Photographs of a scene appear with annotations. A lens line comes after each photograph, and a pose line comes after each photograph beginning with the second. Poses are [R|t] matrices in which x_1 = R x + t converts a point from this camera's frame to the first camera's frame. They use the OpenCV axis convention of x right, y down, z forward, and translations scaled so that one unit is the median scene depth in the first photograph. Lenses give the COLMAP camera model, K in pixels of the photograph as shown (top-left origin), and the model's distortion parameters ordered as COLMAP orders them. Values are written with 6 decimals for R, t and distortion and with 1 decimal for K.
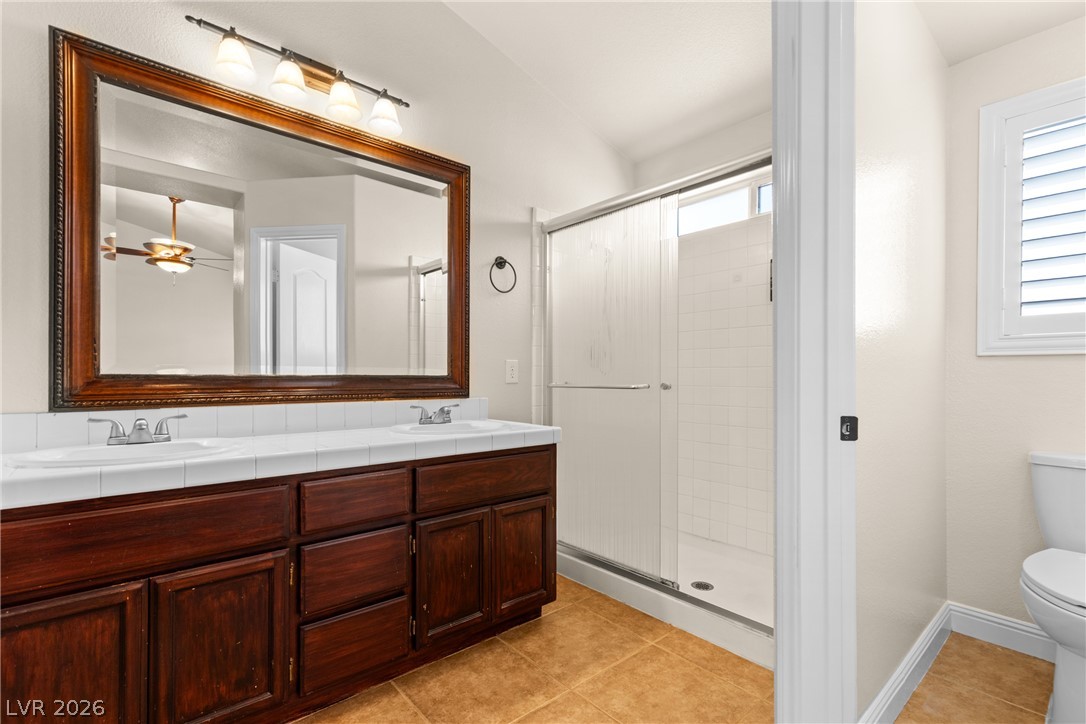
lens RADIAL K [[492.6, 0, 542.5], [0, 492.6, 370.4], [0, 0, 1]] dist [0.013834, -0.001385]
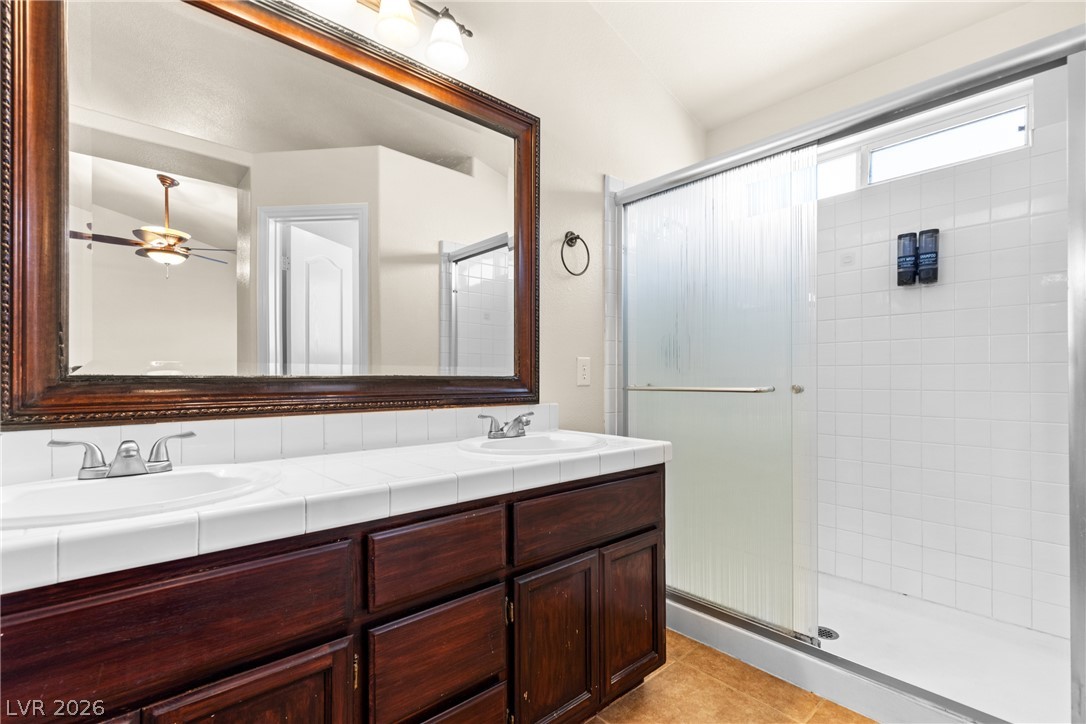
lens RADIAL K [[492.6, 0, 545.8], [0, 492.6, 371.9], [0, 0, 1]] dist [0.013834, -0.001385]
pose [[0.999877, -0.002300, 0.015486, -0.173811], [0.002292, 0.999997, 0.000562, 0.003114], [-0.015487, -0.000527, 0.999880, 0.218191]]
